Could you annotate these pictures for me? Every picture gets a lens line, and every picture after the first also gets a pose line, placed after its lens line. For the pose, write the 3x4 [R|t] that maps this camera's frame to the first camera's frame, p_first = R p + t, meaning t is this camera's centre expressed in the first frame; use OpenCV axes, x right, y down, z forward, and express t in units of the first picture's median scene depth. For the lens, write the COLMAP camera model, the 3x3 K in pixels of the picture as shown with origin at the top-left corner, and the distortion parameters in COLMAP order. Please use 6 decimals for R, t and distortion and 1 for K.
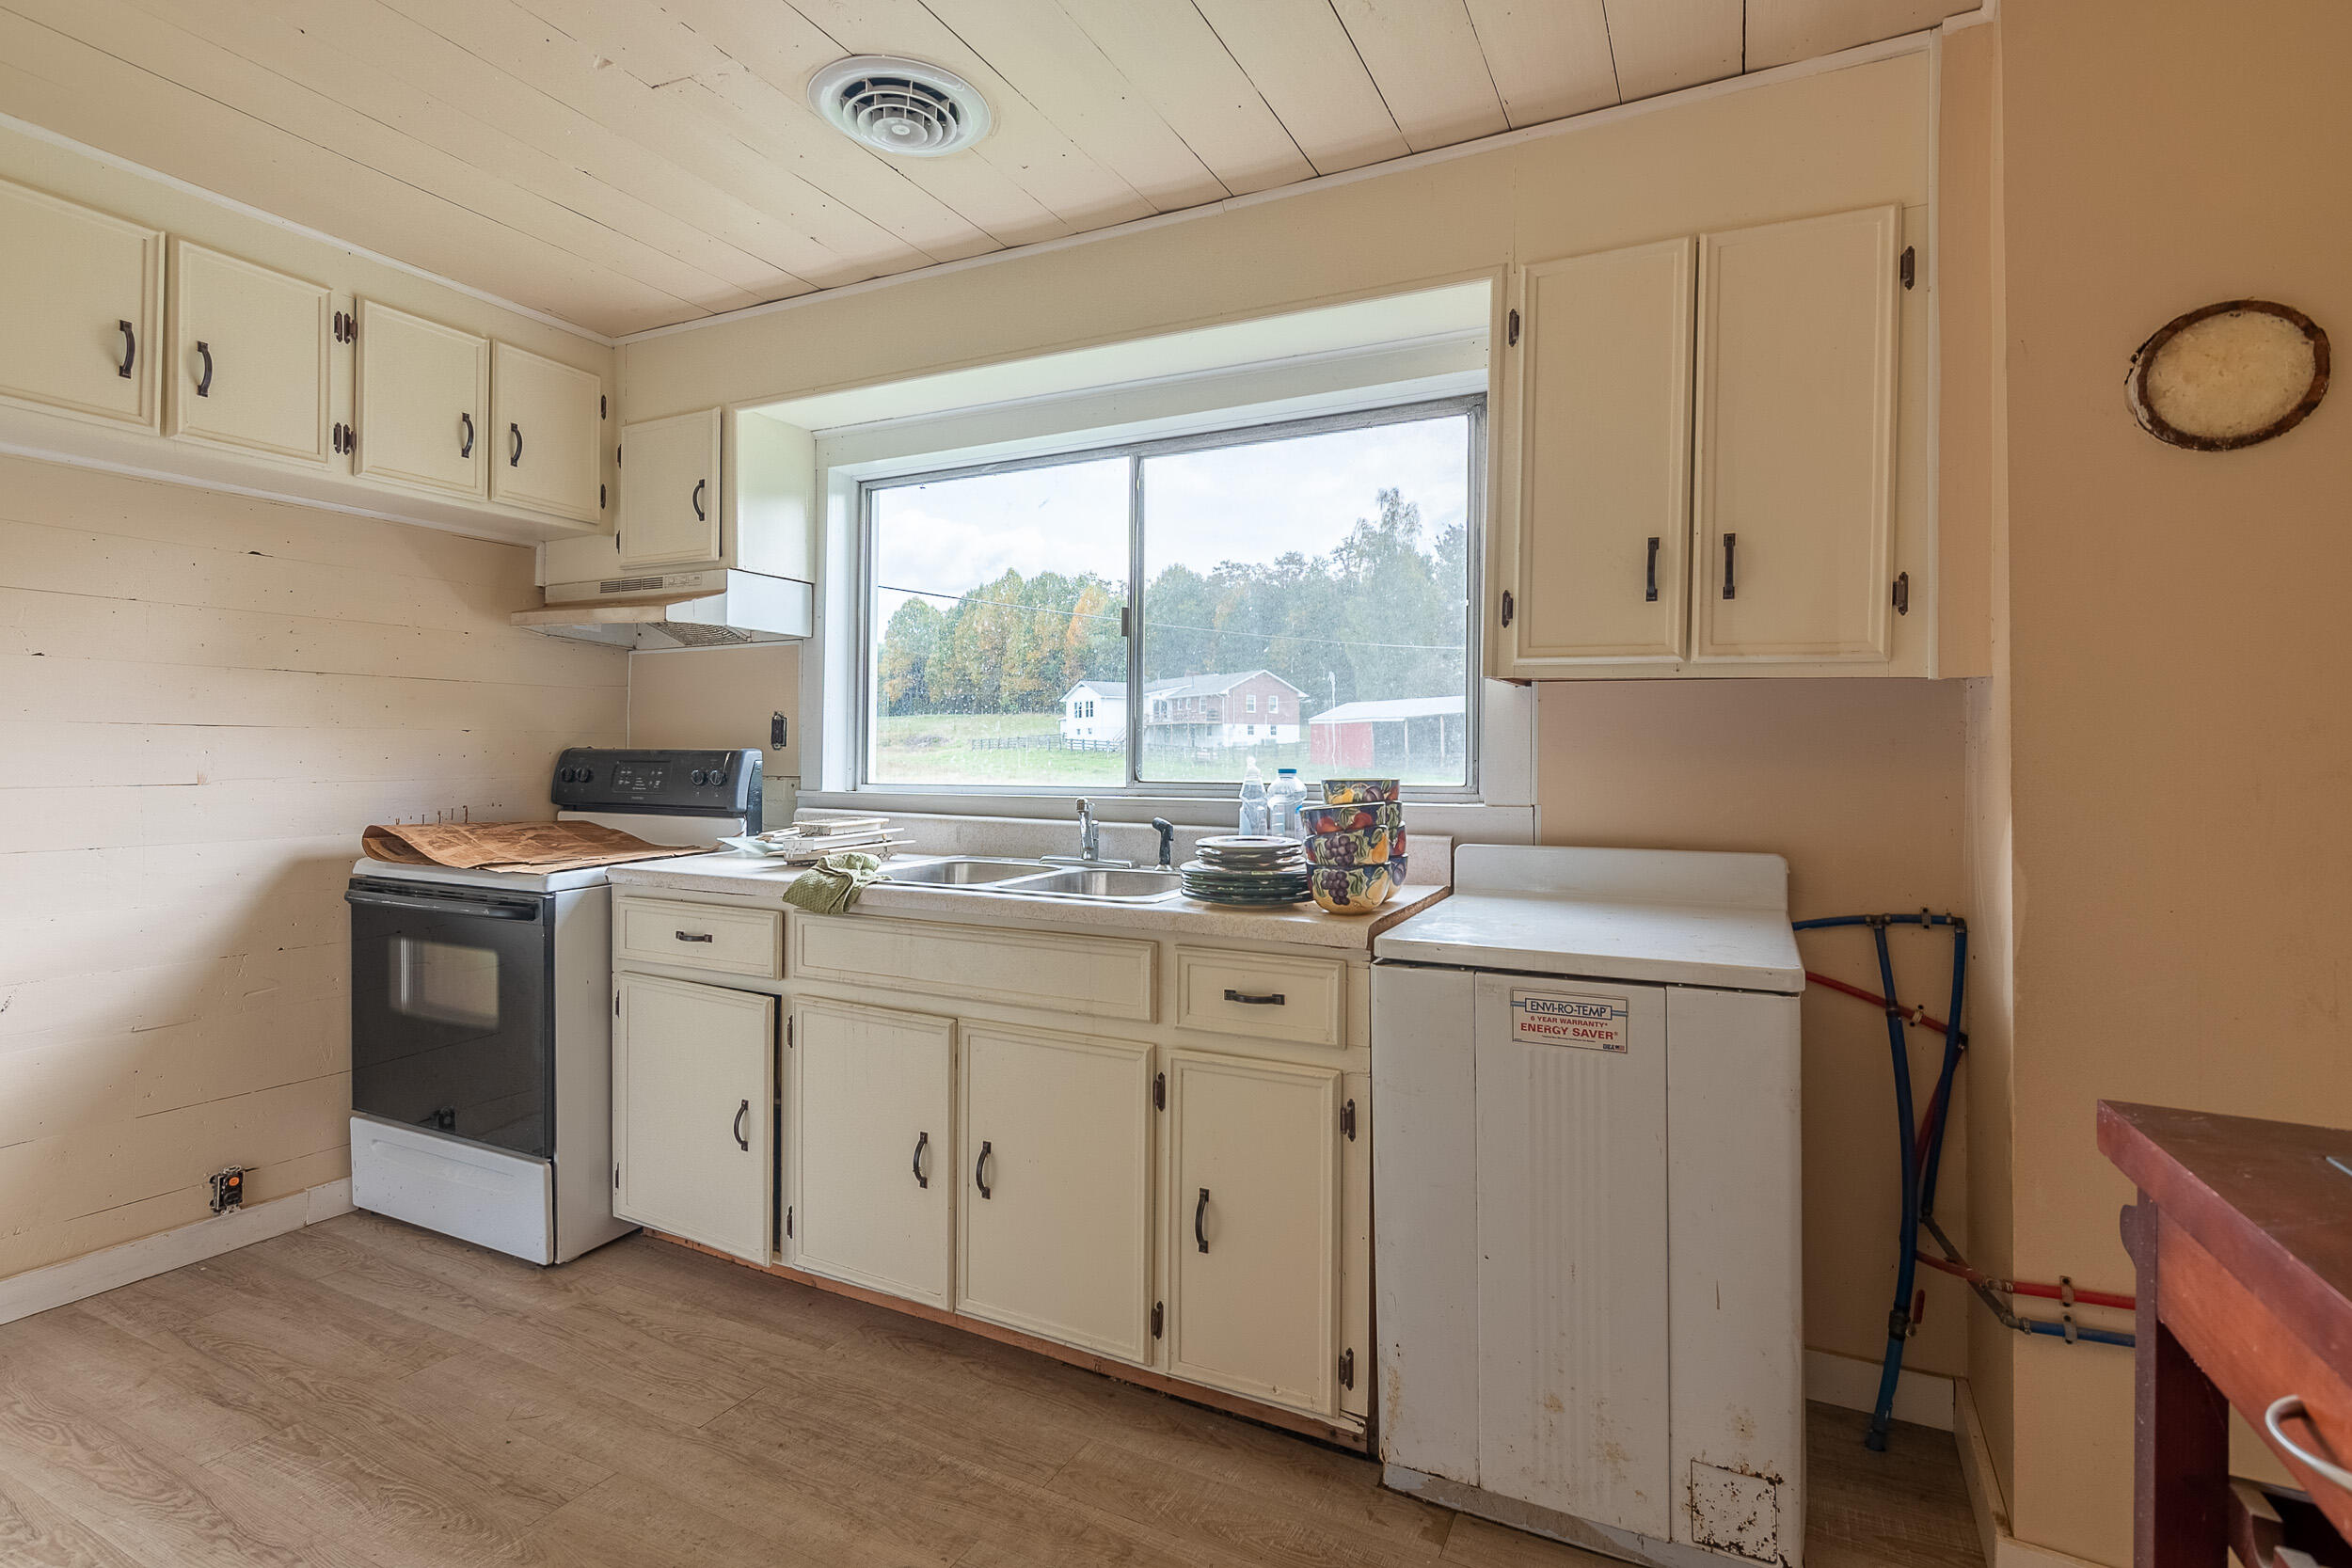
lens RADIAL K [[1133.3, 0, 1192.8], [0, 1133.3, 774.6], [0, 0, 1]] dist [-0.025370, 0.002962]
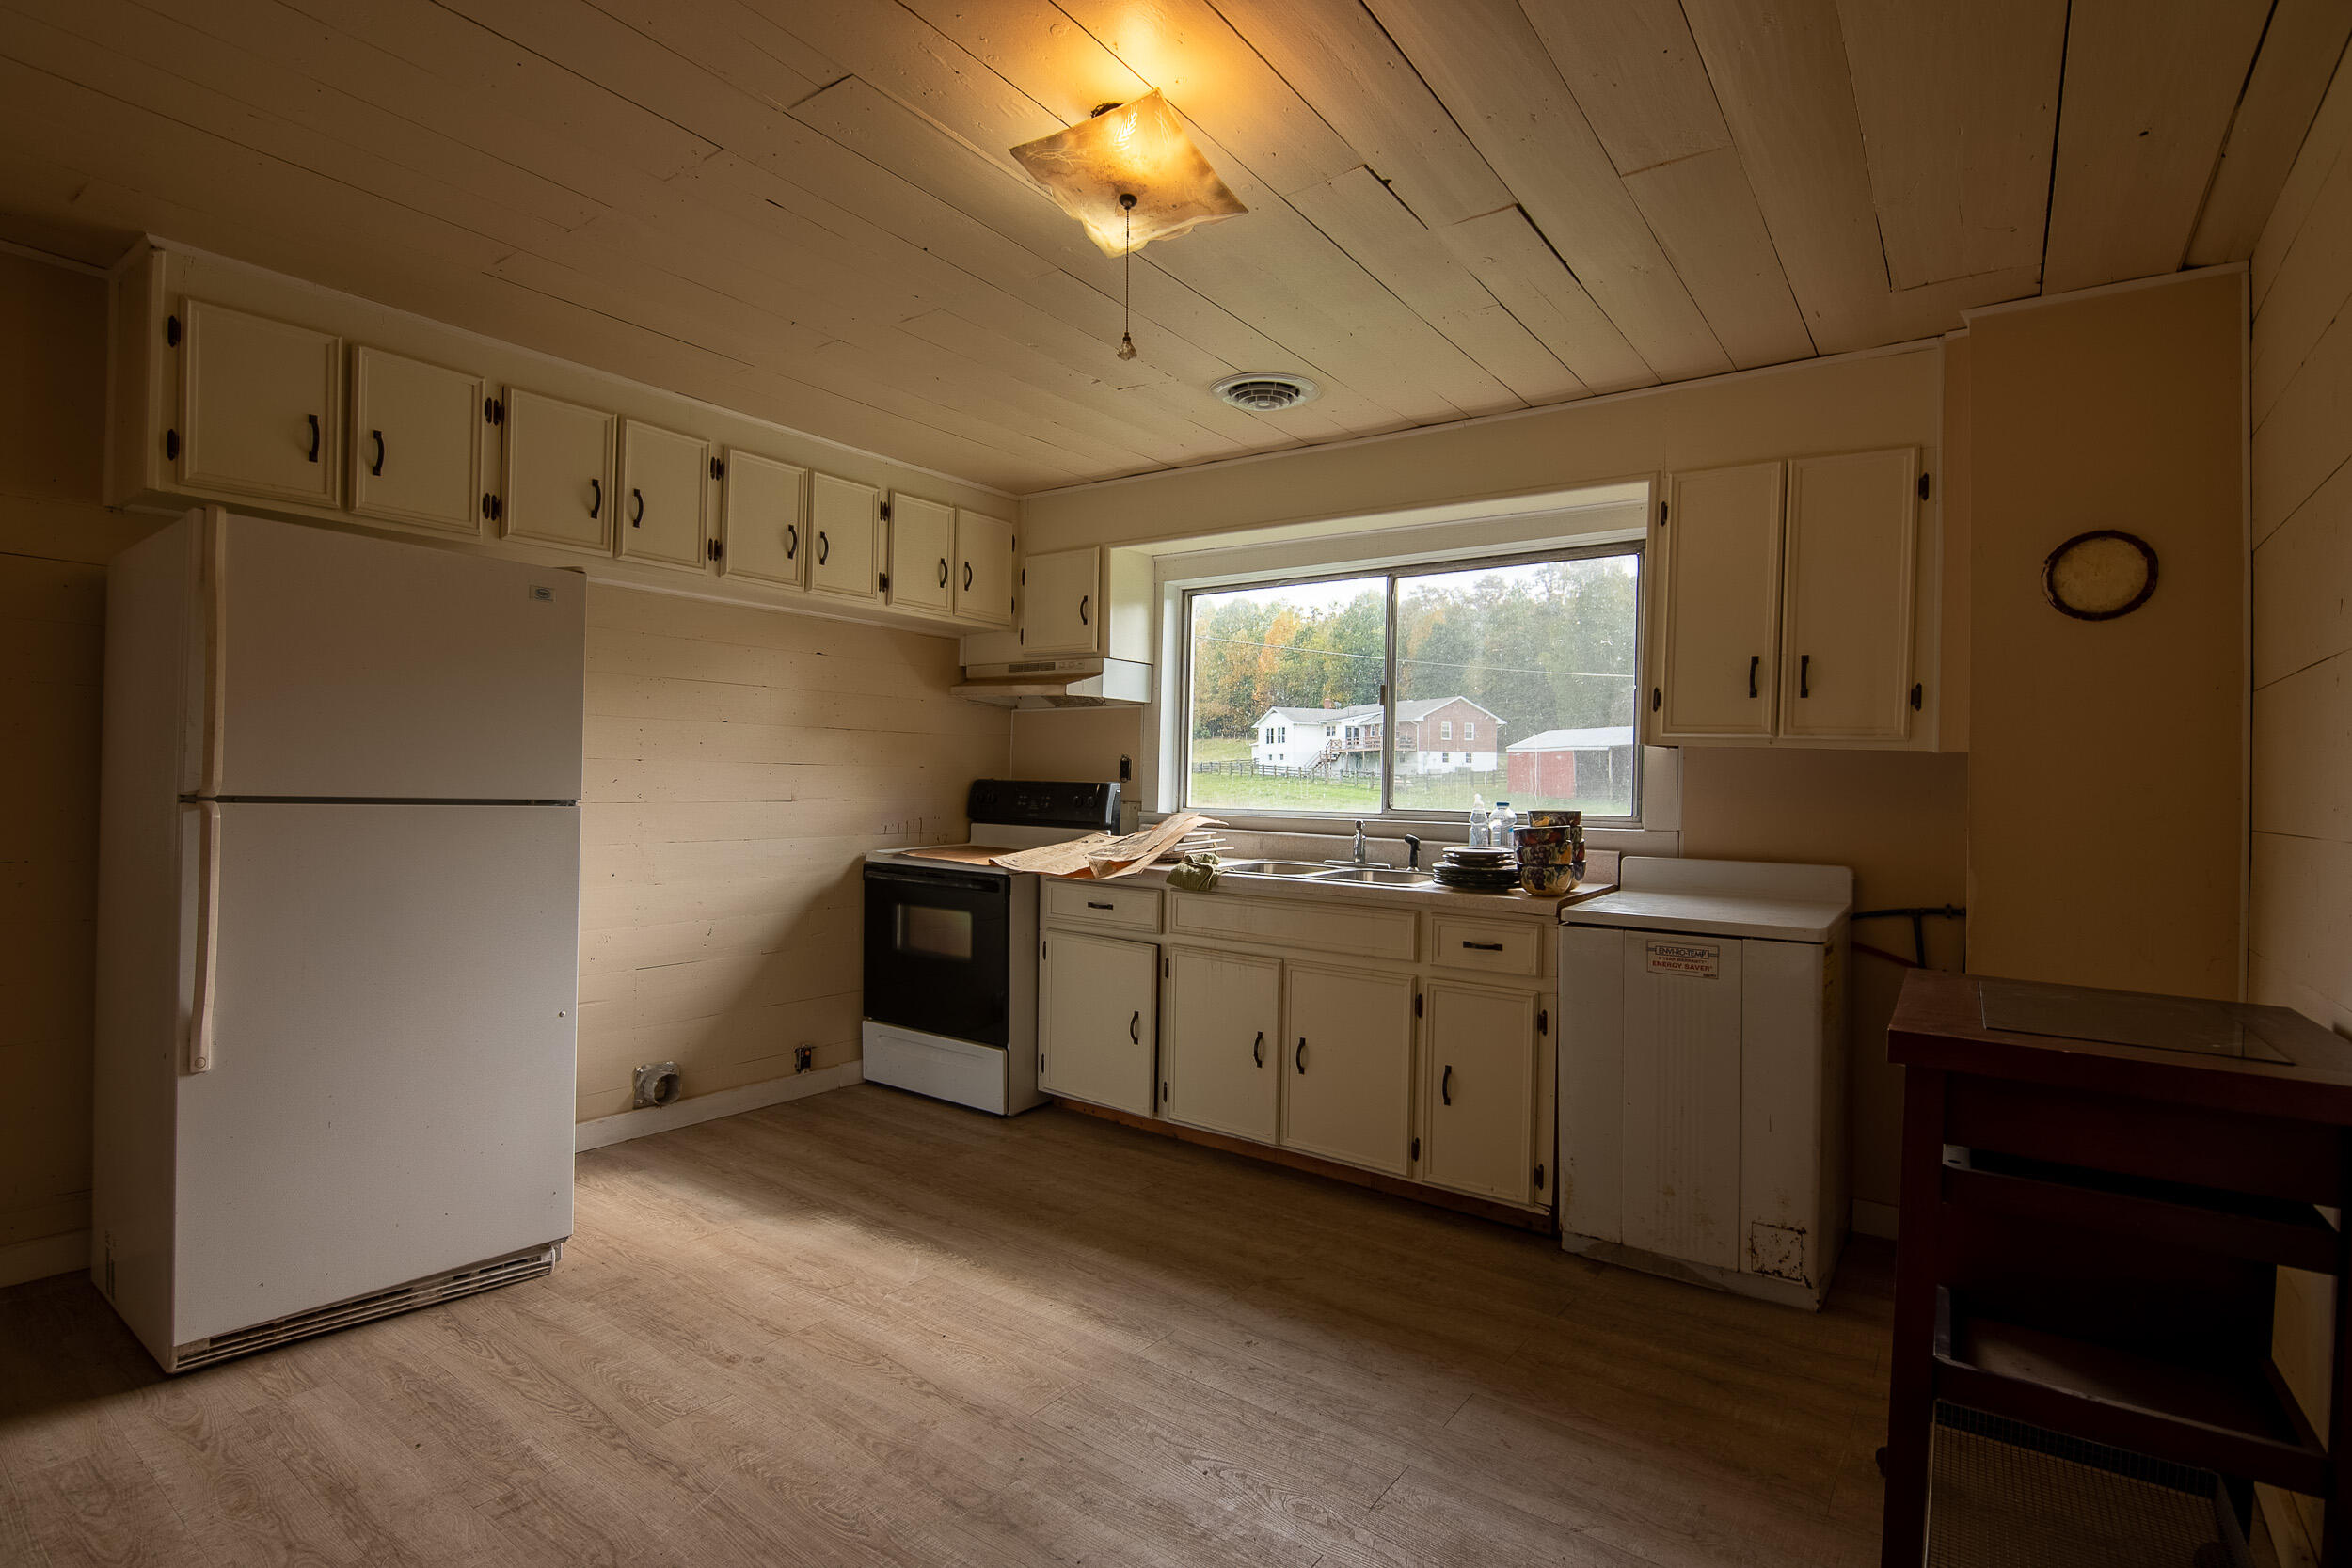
lens RADIAL K [[1133.3, 0, 1176.6], [0, 1133.3, 790.7], [0, 0, 1]] dist [-0.025370, 0.002962]
pose [[0.983444, 0.014385, -0.180639, -0.074326], [-0.015954, 0.999847, -0.007233, -0.003427], [0.180507, 0.009995, 0.983523, -0.567964]]
